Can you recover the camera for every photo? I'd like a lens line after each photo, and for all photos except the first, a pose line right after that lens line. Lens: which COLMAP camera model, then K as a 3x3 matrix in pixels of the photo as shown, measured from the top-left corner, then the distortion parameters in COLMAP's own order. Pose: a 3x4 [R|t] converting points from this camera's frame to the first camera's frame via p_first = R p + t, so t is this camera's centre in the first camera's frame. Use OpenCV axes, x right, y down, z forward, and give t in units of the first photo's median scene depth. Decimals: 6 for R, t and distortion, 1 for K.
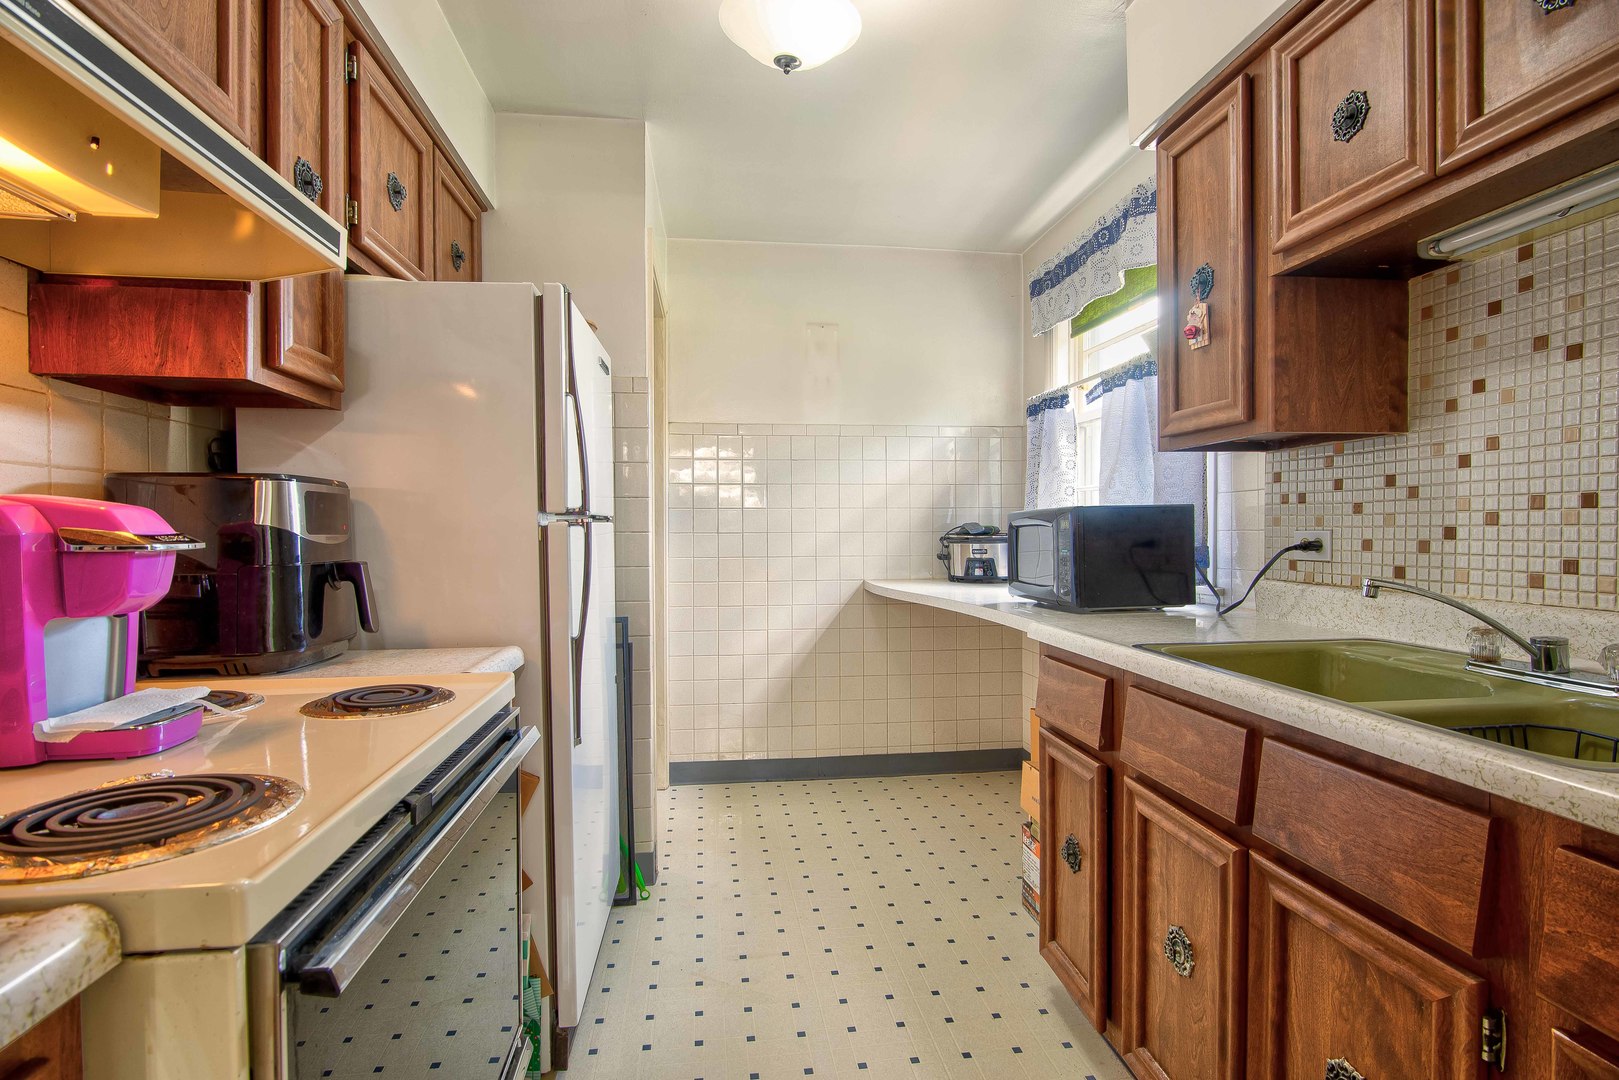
lens RADIAL K [[779.6, 0, 809.5], [0, 779.6, 540.0], [0, 0, 1]] dist [-0.001774, -0.000211]
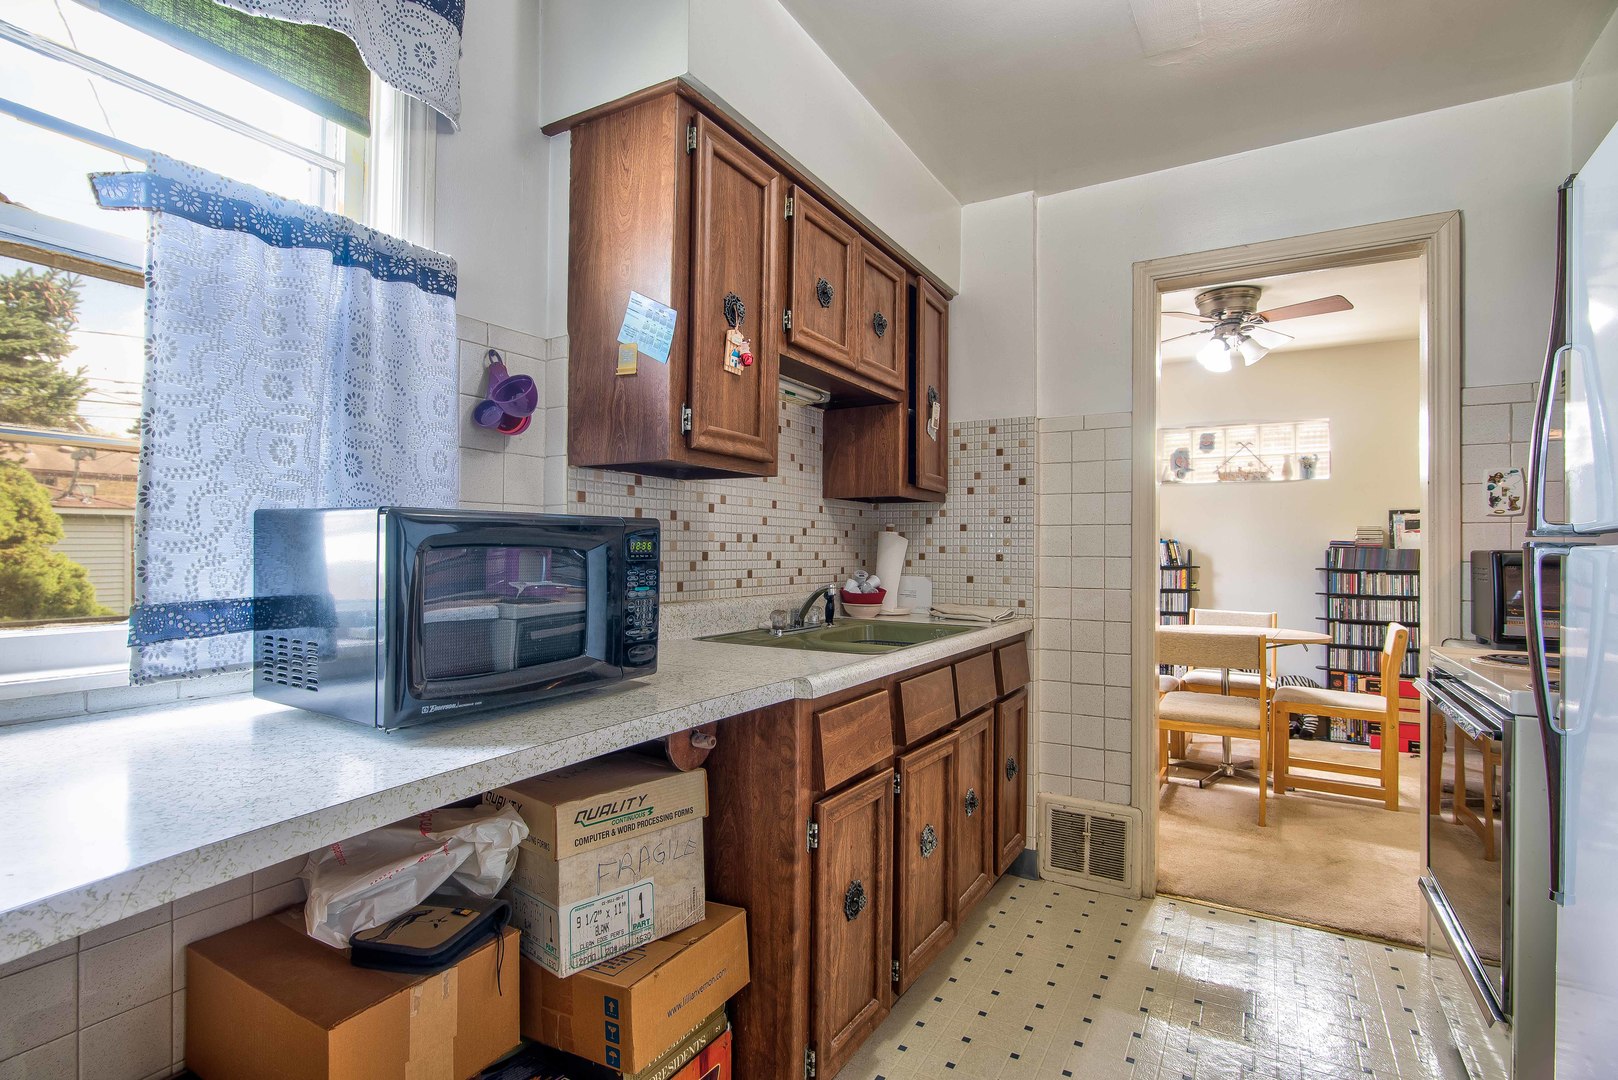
lens RADIAL K [[779.1, 0, 809.0], [0, 779.1, 540.0], [0, 0, 1]] dist [-0.001774, -0.000211]
pose [[-0.781835, 0.004360, 0.623470, -0.233664], [0.001353, 0.999985, -0.005296, -0.030454], [-0.623484, -0.003297, -0.781829, 1.982814]]
